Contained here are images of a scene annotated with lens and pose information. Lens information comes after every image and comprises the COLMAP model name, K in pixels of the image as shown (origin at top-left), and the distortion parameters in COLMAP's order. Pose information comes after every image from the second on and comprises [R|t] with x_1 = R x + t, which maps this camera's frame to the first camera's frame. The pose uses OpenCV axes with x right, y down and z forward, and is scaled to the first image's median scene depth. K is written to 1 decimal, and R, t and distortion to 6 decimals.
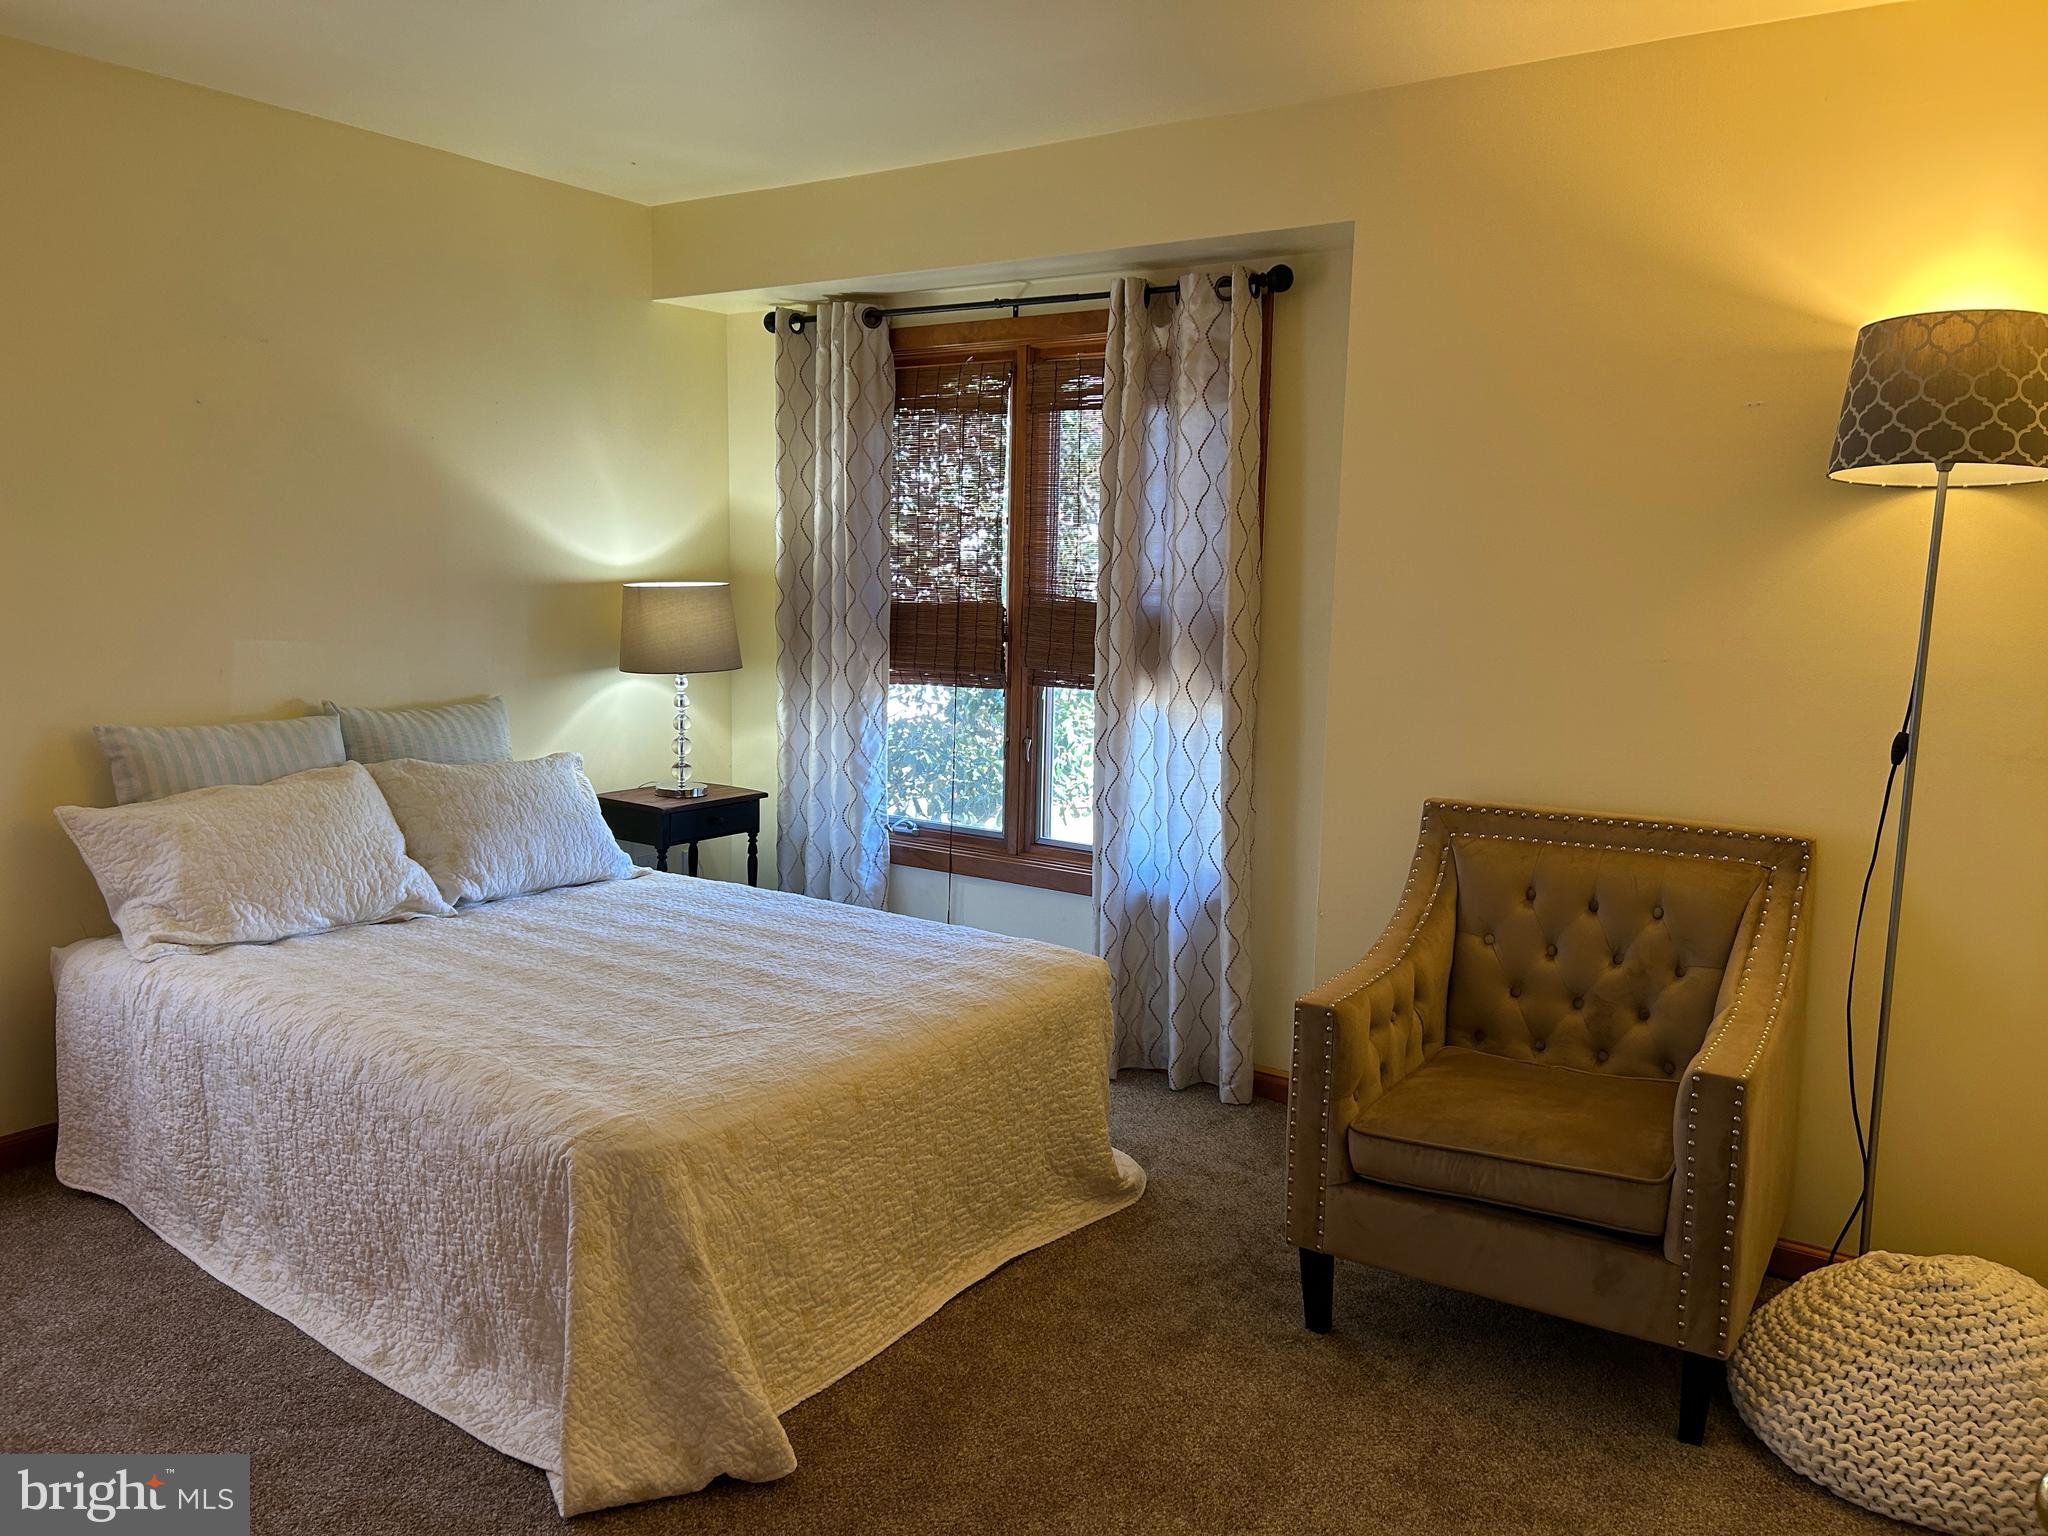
lens RADIAL K [[1530.2, 0, 1024.0], [0, 1530.2, 768.0], [0, 0, 1]] dist [0.063389, -0.067124]
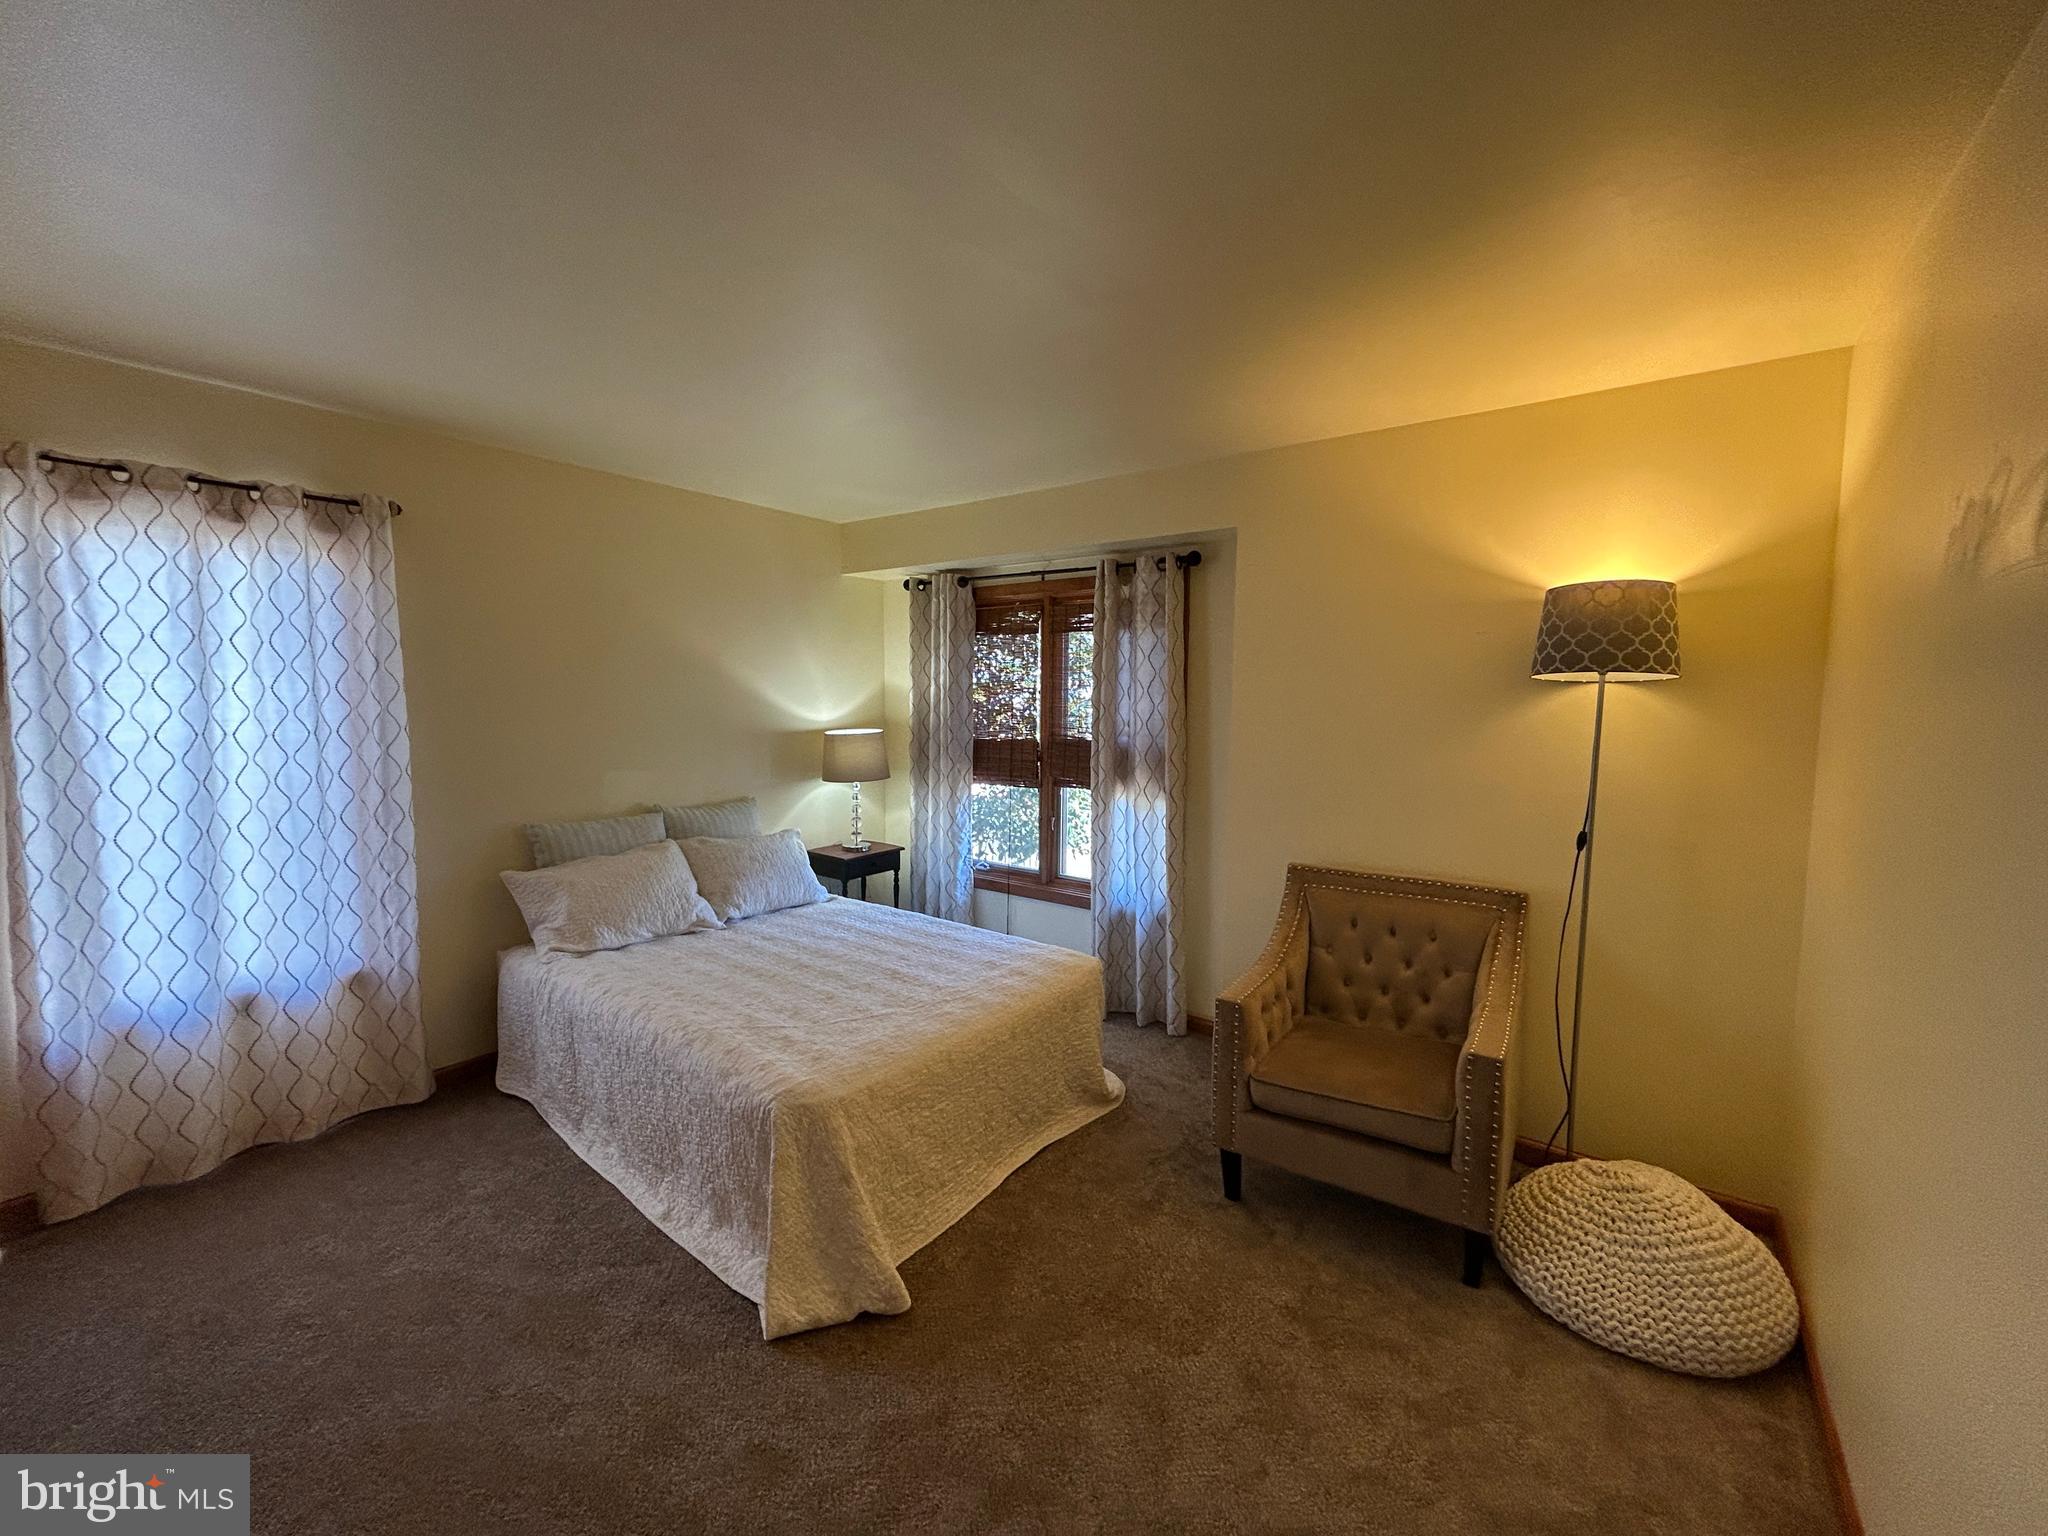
lens RADIAL K [[823.4, 0, 1019.2], [0, 823.4, 758.7], [0, 0, 1]] dist [0.002000, 0.000622]
pose [[0.999131, -0.010241, -0.040406, 0.004791], [0.008013, 0.998457, -0.054942, -0.051078], [0.040906, 0.054571, 0.997672, 0.089653]]
